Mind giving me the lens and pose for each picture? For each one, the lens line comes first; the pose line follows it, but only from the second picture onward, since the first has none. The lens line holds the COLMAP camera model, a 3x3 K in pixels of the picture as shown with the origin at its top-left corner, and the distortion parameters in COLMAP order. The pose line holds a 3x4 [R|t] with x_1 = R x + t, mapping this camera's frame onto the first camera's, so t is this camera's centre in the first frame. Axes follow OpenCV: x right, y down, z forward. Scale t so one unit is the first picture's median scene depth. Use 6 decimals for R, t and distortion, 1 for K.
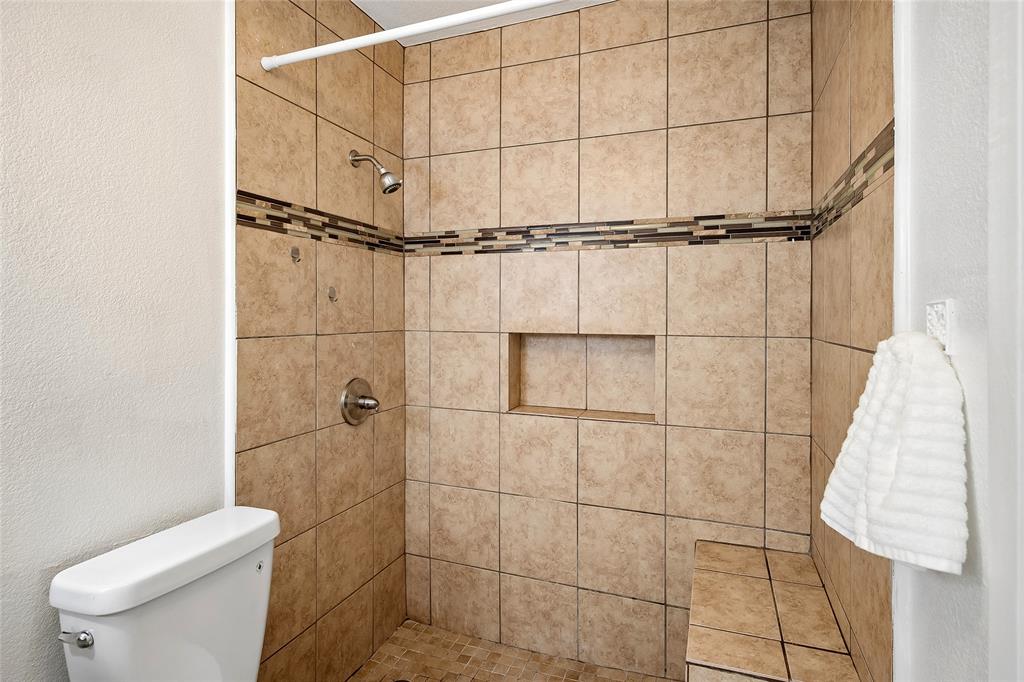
lens RADIAL K [[531.0, 0, 503.4], [0, 531.0, 309.6], [0, 0, 1]] dist [-0.003190, 0.001231]
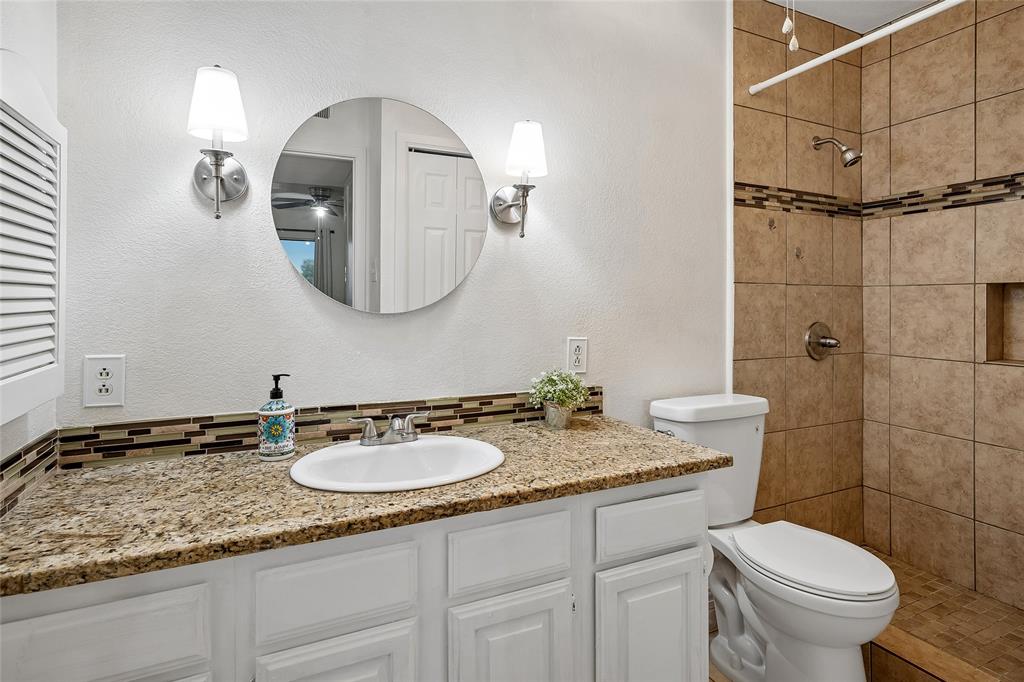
lens RADIAL K [[531.0, 0, 503.4], [0, 531.0, 309.6], [0, 0, 1]] dist [-0.003190, 0.001231]
pose [[0.732086, 0.001003, -0.681212, 0.024187], [0.007232, 0.999931, 0.009244, 0.077530], [0.681174, -0.011693, 0.732028, -0.364746]]
